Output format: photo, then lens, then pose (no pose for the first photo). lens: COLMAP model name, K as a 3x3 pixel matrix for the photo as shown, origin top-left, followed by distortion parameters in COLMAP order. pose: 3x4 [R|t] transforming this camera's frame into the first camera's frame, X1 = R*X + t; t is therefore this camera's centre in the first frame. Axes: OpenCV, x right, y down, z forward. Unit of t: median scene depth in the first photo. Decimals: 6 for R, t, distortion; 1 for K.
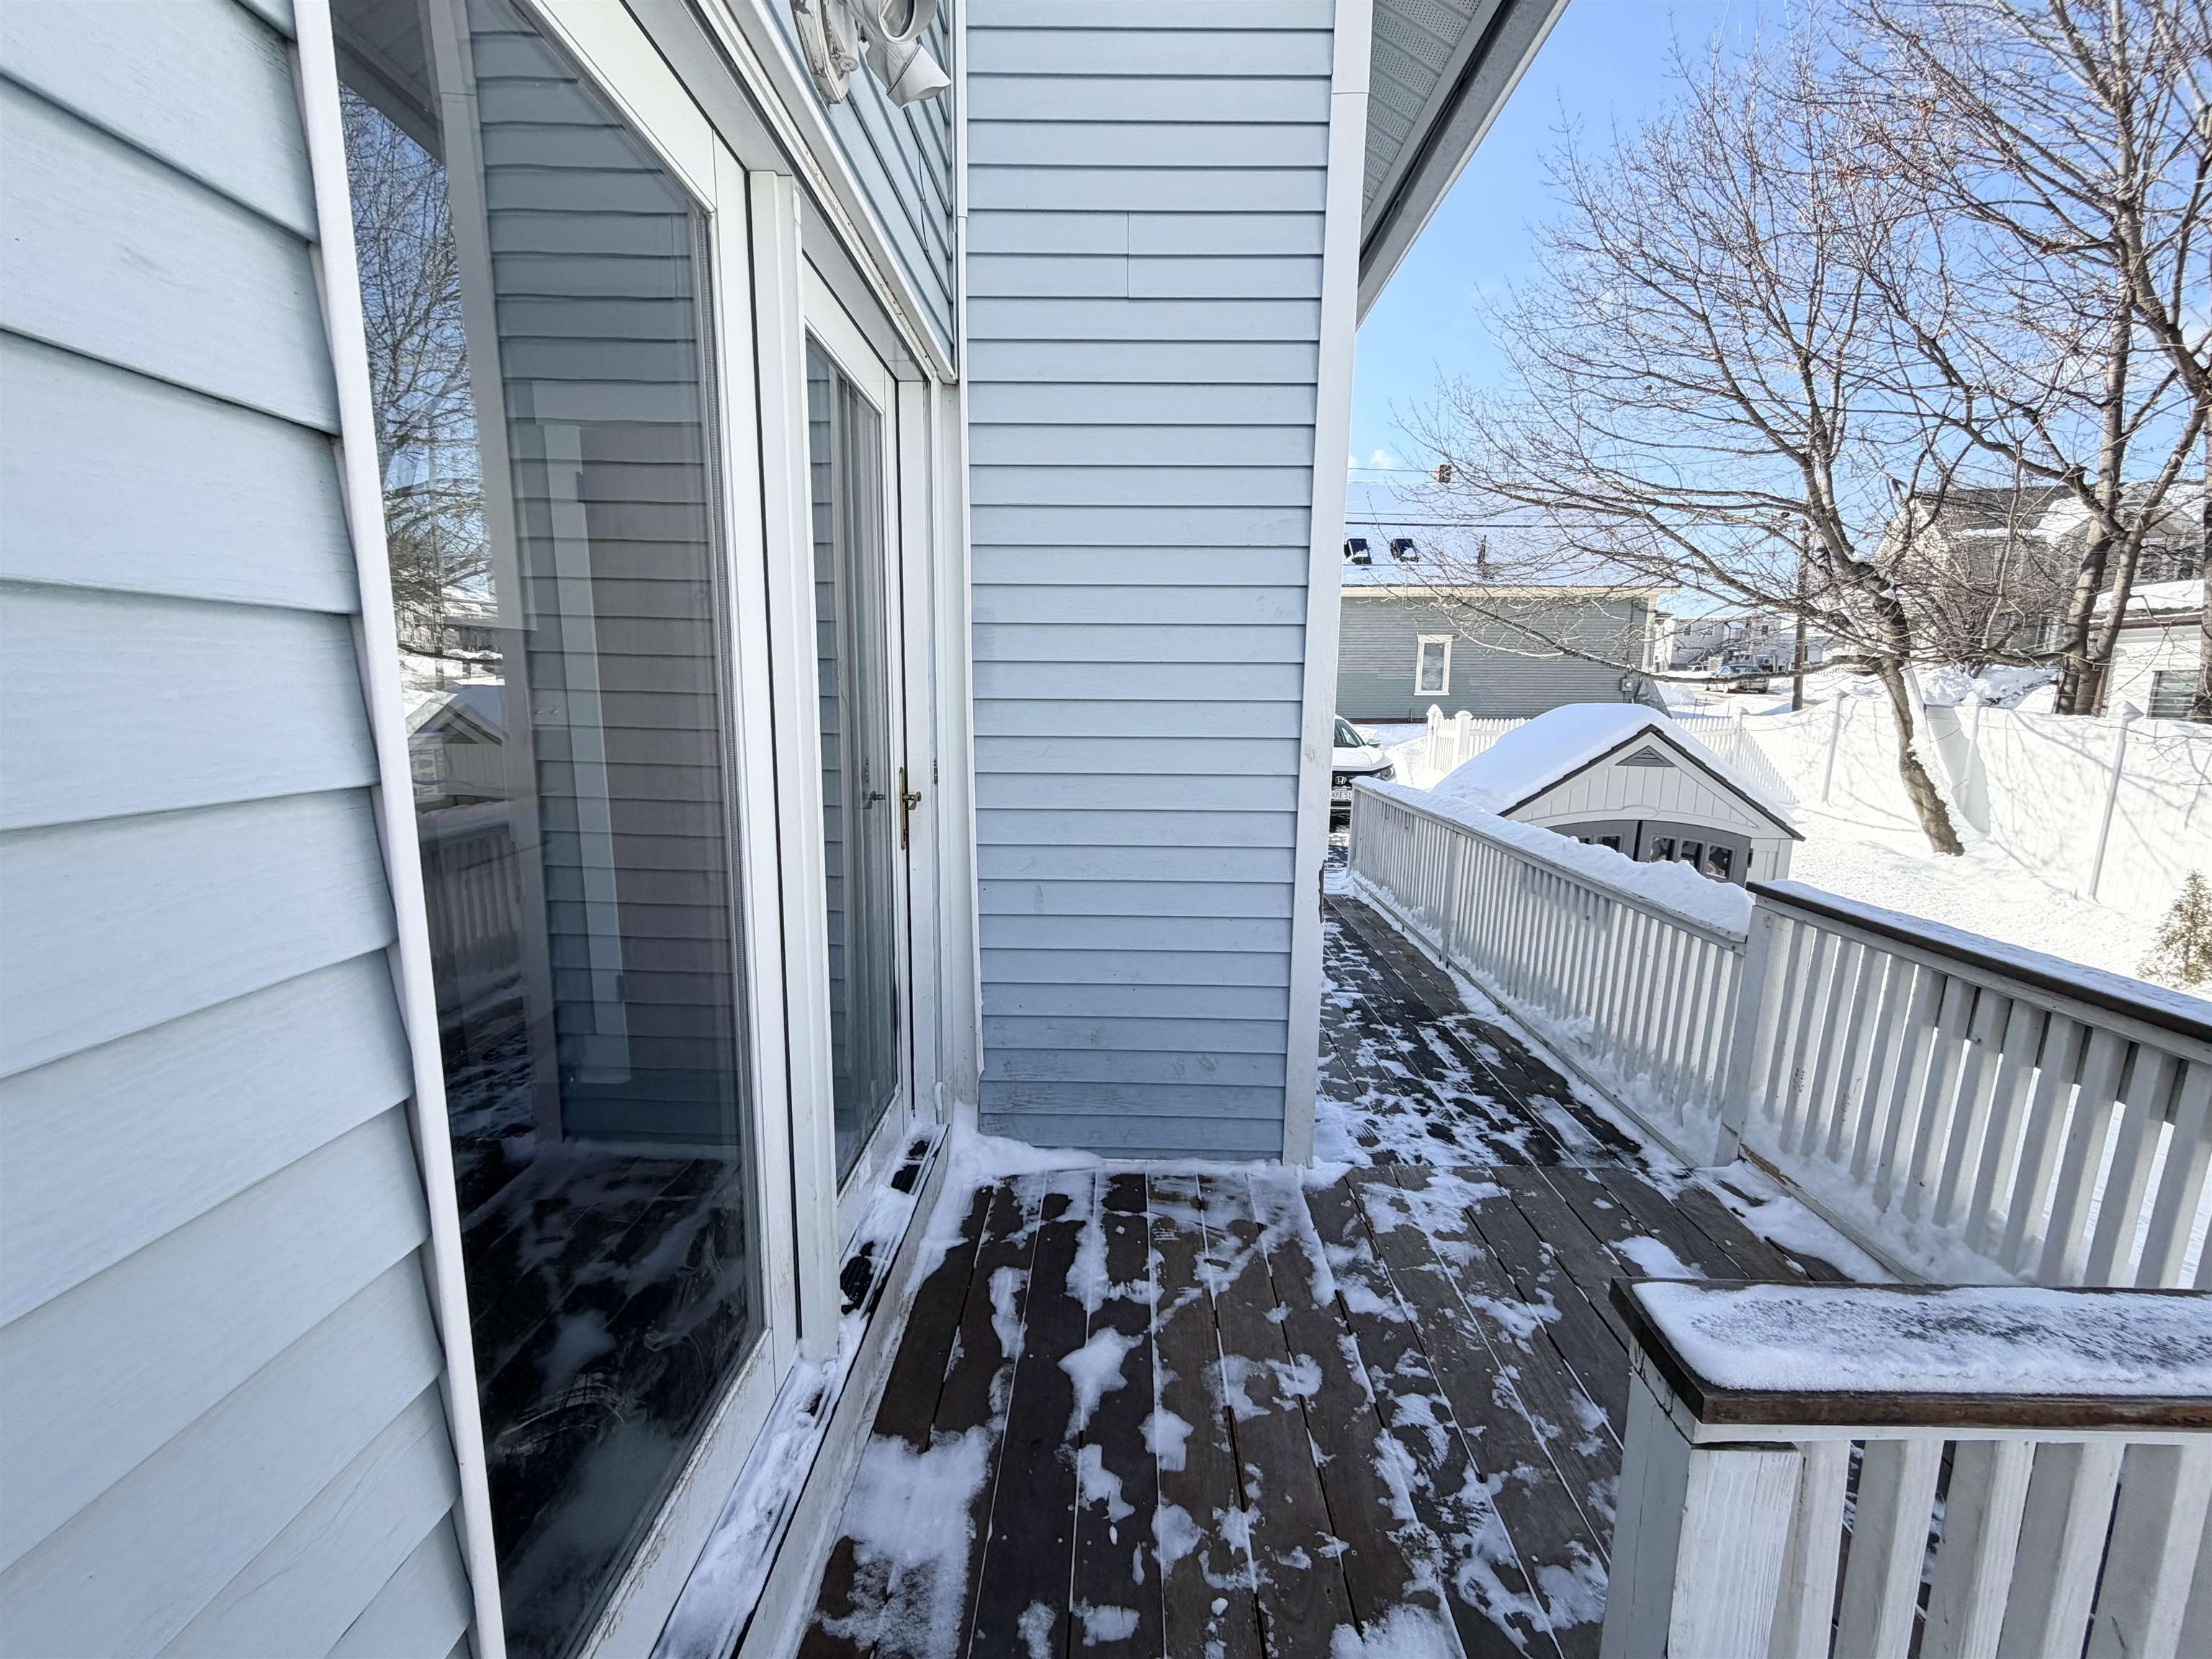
lens RADIAL K [[882.5, 0, 1093.6], [0, 882.5, 826.2], [0, 0, 1]] dist [-0.000171, -0.000350]
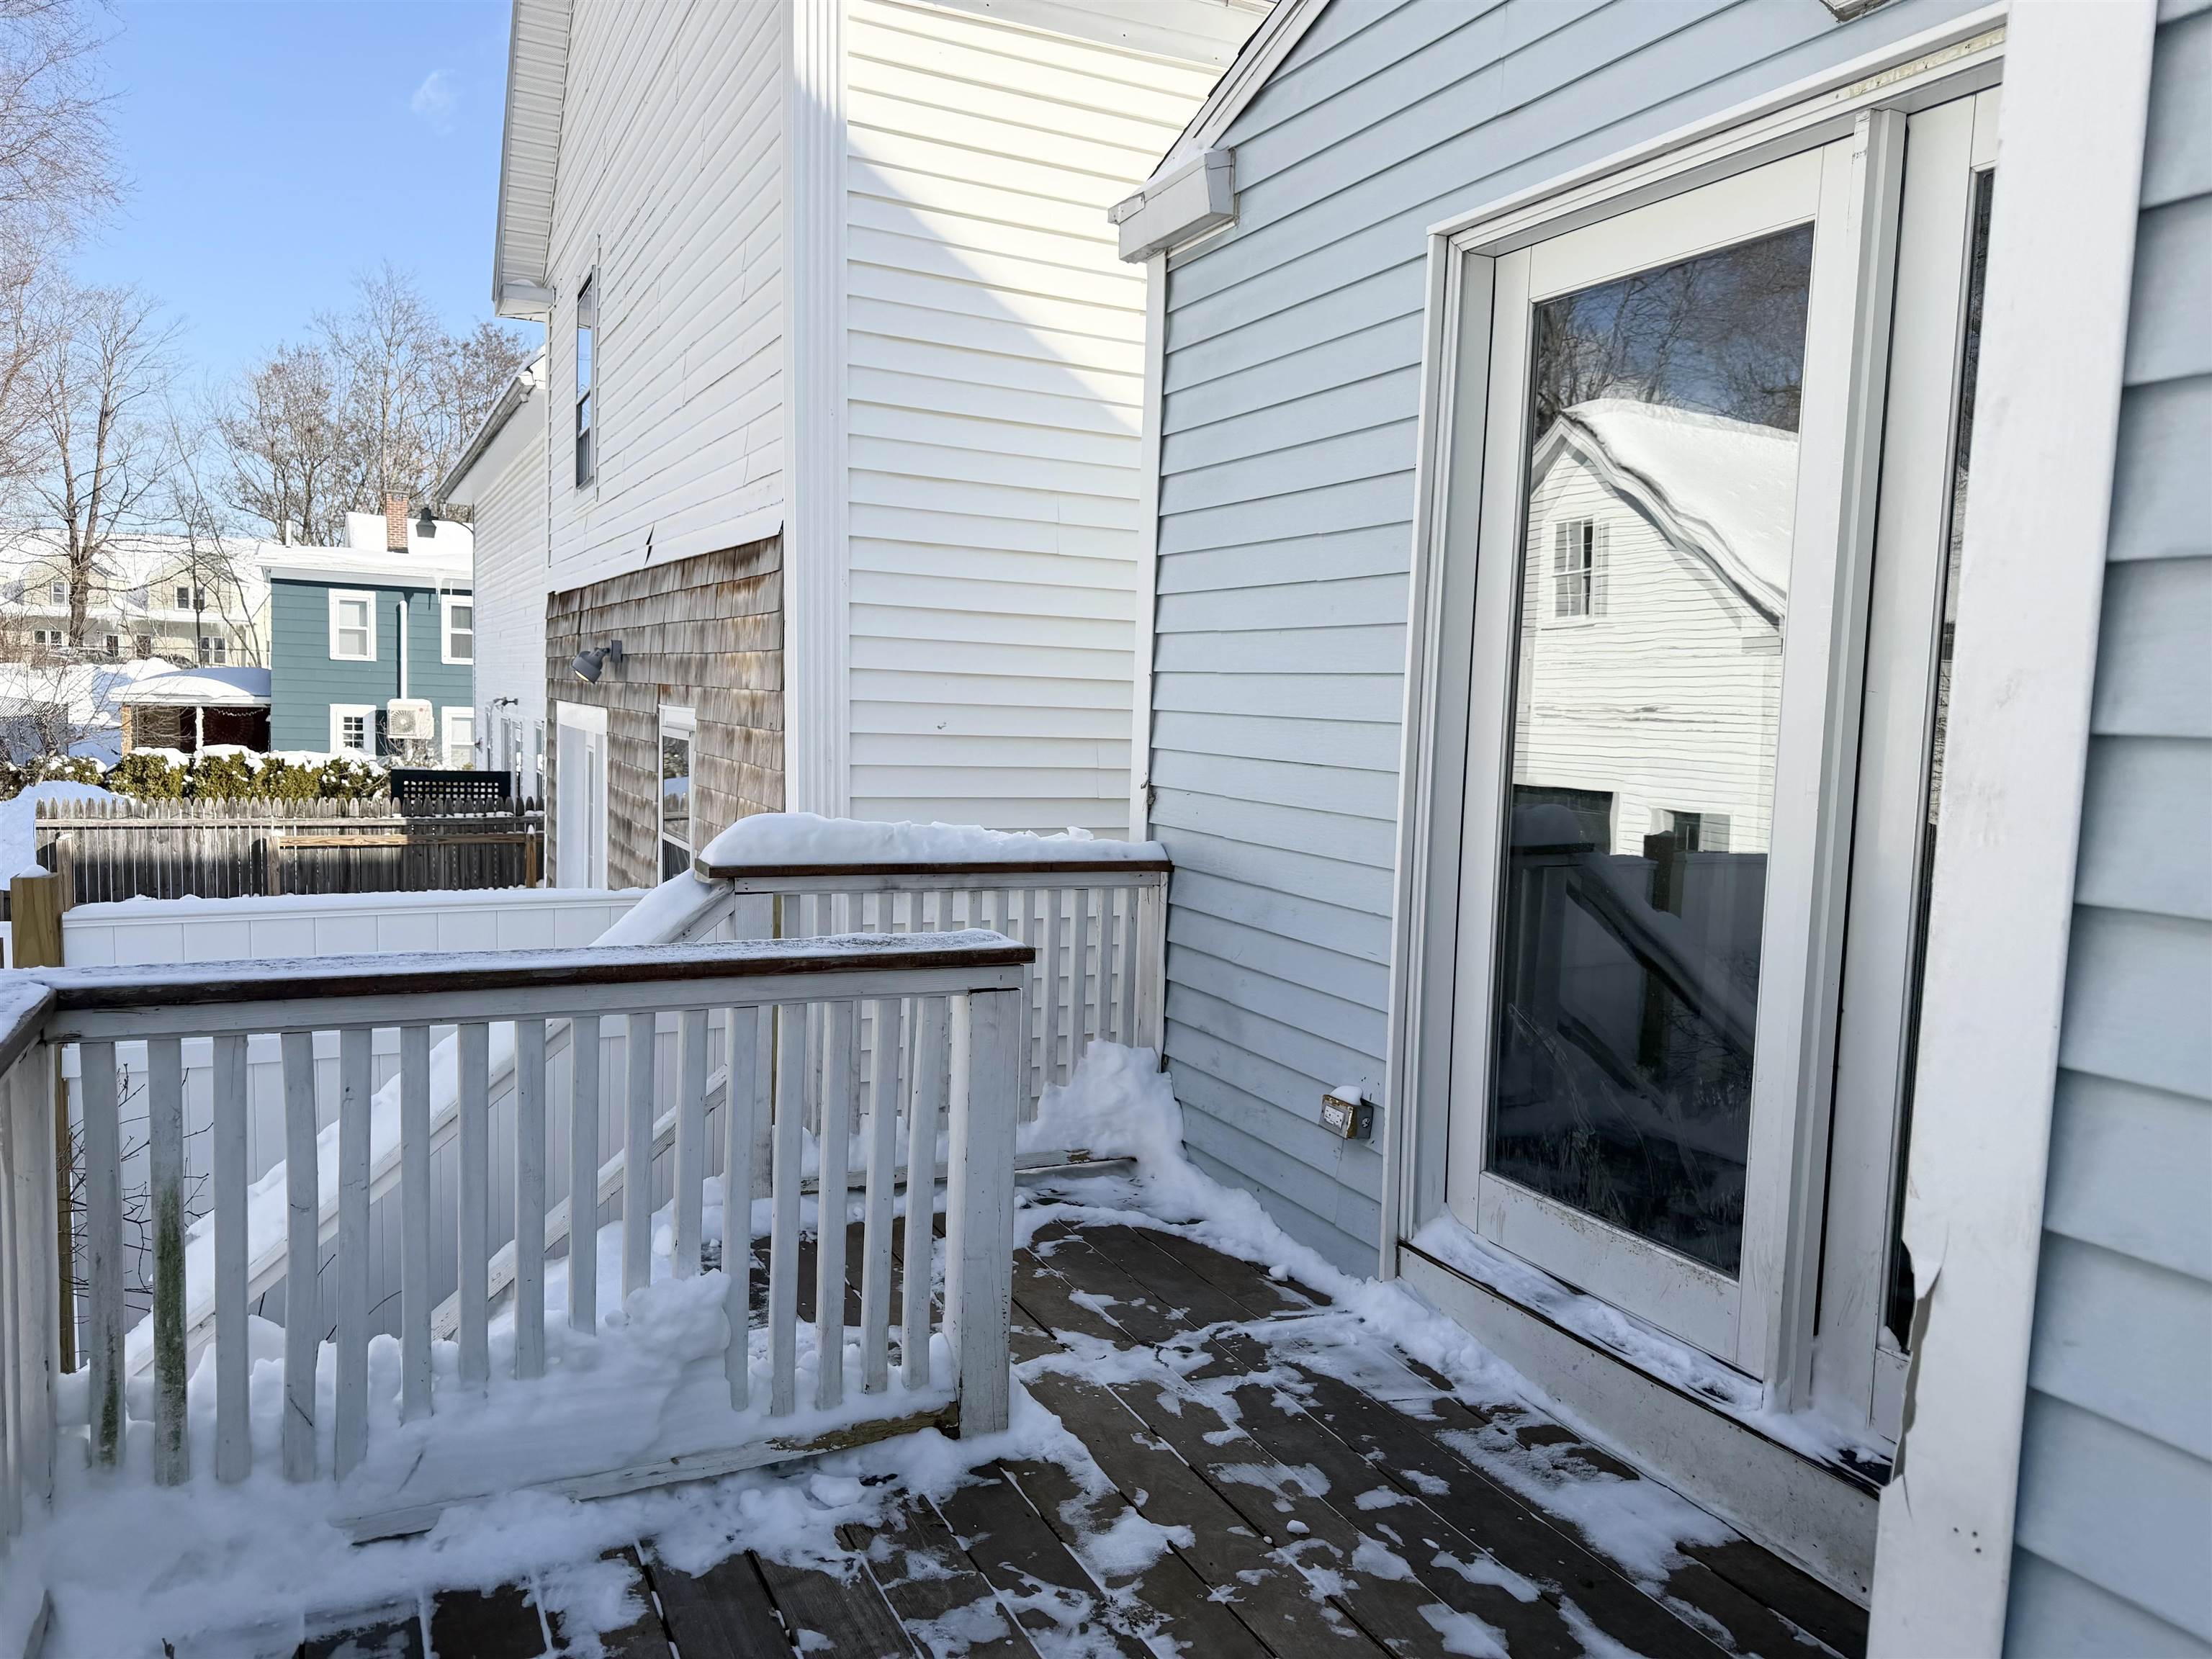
lens RADIAL K [[1543.8, 0, 1106.0], [0, 1543.8, 829.5], [0, 0, 1]] dist [-0.022145, -0.000208]
pose [[-0.880392, 0.002884, -0.474238, 1.098328], [-0.113119, 0.969842, 0.215896, -0.219296], [0.460559, 0.243718, -0.853514, 2.079125]]
